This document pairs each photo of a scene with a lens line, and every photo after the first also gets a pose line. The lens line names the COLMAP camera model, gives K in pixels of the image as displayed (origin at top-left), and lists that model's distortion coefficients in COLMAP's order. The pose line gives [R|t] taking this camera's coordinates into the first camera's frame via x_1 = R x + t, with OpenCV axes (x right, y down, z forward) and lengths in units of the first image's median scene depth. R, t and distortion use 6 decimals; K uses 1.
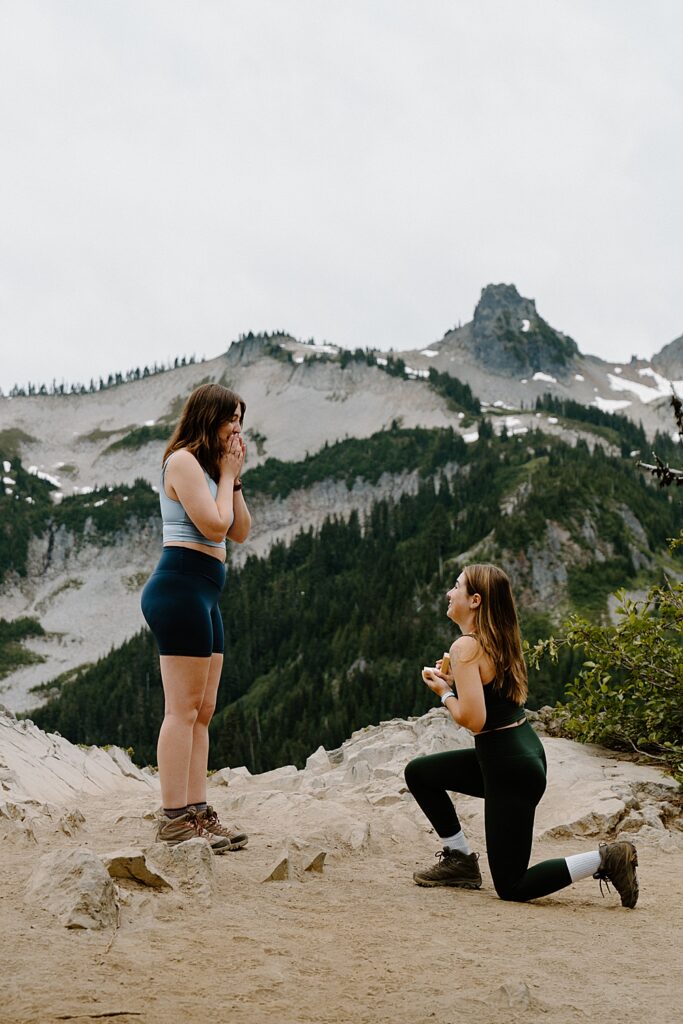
lens RADIAL K [[405.2, 0, 342.0], [0, 405.2, 504.8], [0, 0, 1]] dist [0.000378, -0.000242]
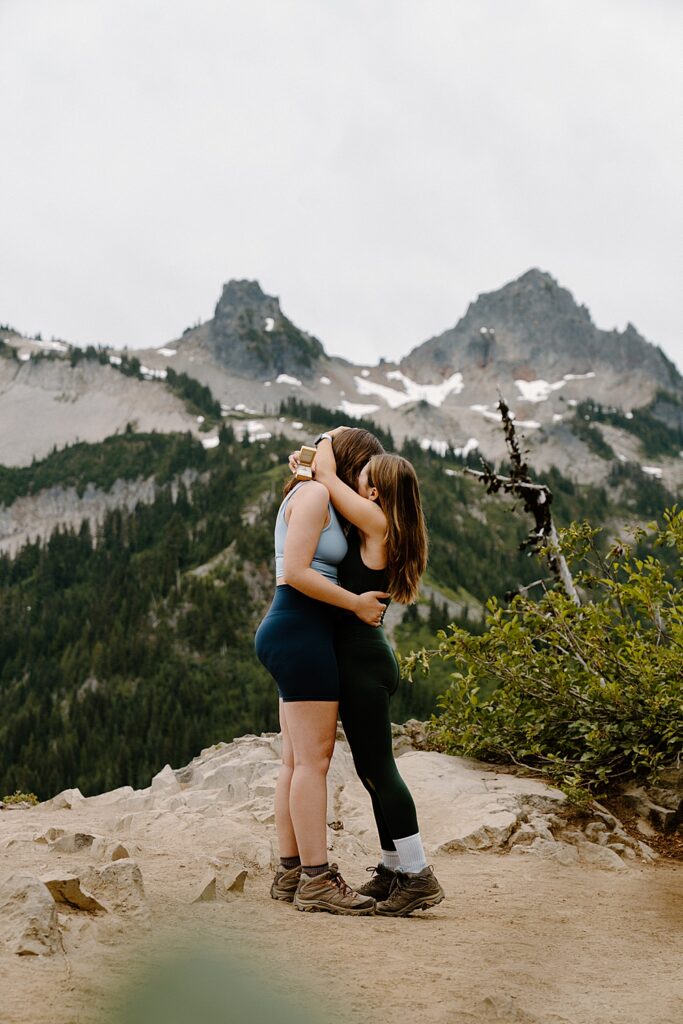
lens RADIAL K [[420.8, 0, 341.5], [0, 420.8, 512.0], [0, 0, 1]] dist [0.001754, -0.000036]
pose [[0.999436, 0.002892, 0.033445, 0.588345], [-0.003220, 0.999947, 0.009757, -0.015283], [-0.033415, -0.009859, 0.999393, 0.010561]]
